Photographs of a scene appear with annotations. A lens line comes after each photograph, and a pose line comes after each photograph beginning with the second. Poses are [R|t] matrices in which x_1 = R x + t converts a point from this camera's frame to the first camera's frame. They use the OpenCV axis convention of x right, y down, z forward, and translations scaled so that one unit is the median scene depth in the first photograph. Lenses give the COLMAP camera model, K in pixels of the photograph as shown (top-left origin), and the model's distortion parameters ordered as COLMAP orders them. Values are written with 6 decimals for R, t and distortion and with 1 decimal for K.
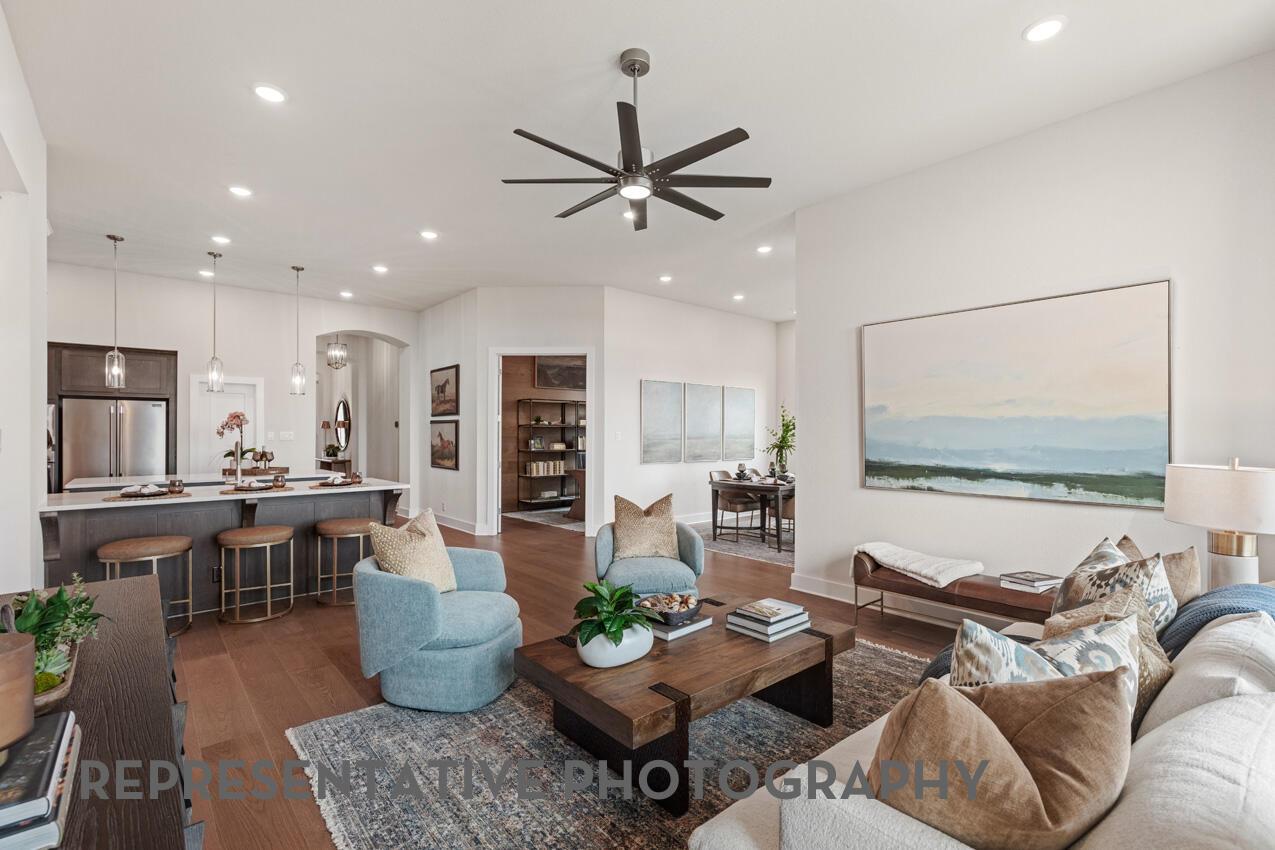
lens RADIAL K [[569.4, 0, 665.8], [0, 569.4, 430.0], [0, 0, 1]] dist [0.060784, -0.000062]
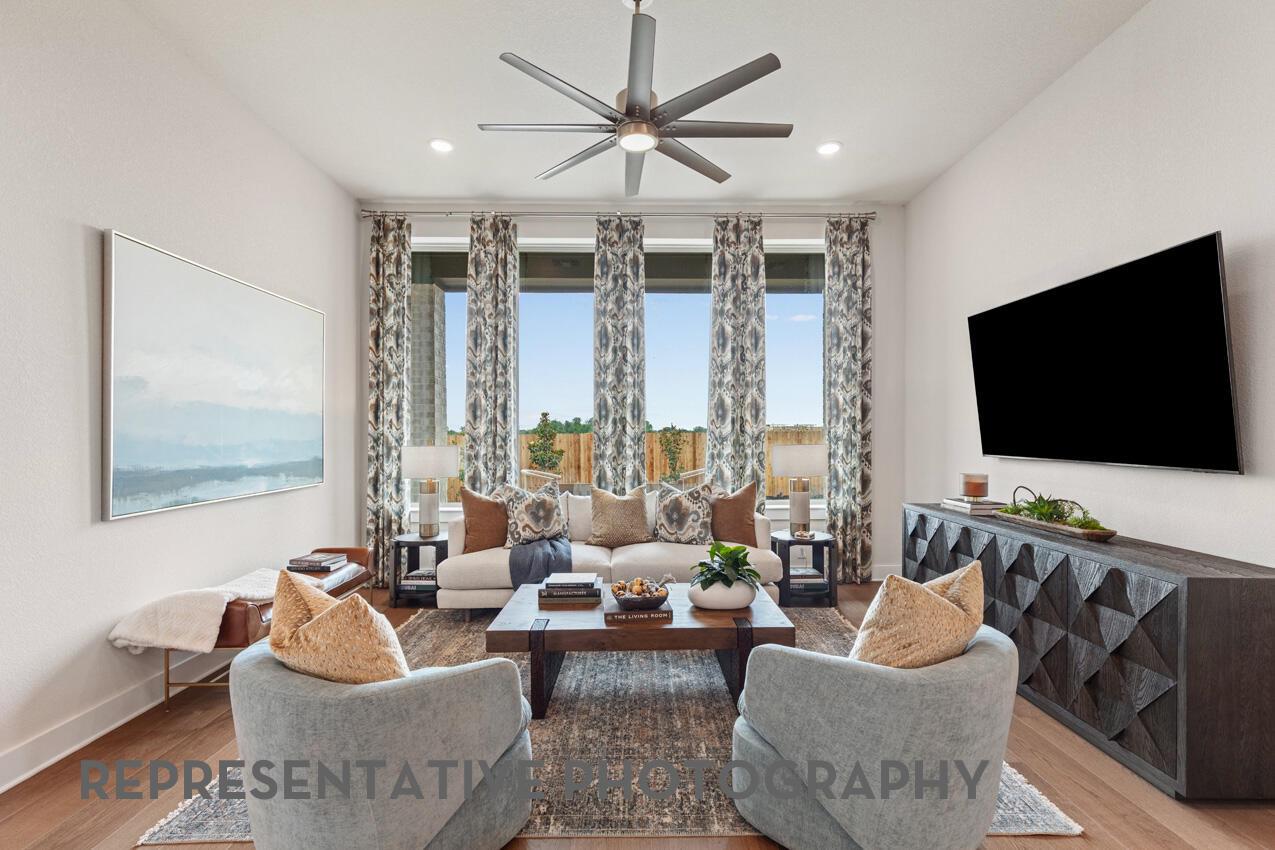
lens RADIAL K [[590.3, 0, 637.5], [0, 590.3, 425.0], [0, 0, 1]] dist [0.000332, 0.000295]
pose [[-0.739813, 0.010145, 0.672736, -0.488420], [-0.002289, 0.999843, -0.017596, 0.019088], [-0.672809, -0.014558, -0.739673, 1.246873]]
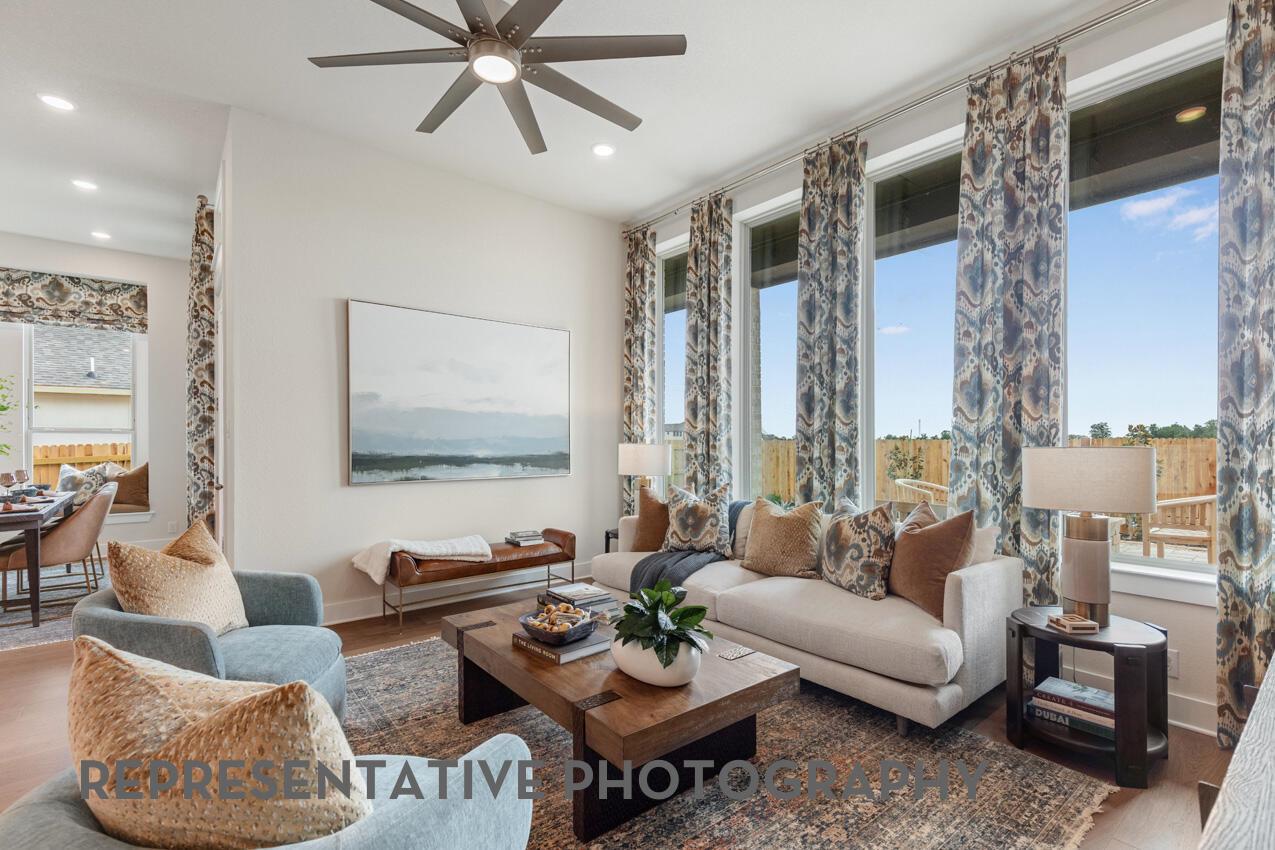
lens RADIAL K [[572.7, 0, 632.1], [0, 572.7, 441.7], [0, 0, 1]] dist [-0.000966, -0.000034]
pose [[0.079891, -0.005690, 0.996787, -0.560241], [-0.007761, 0.999950, 0.006330, 0.029009], [-0.996773, -0.008242, 0.079843, 0.581300]]
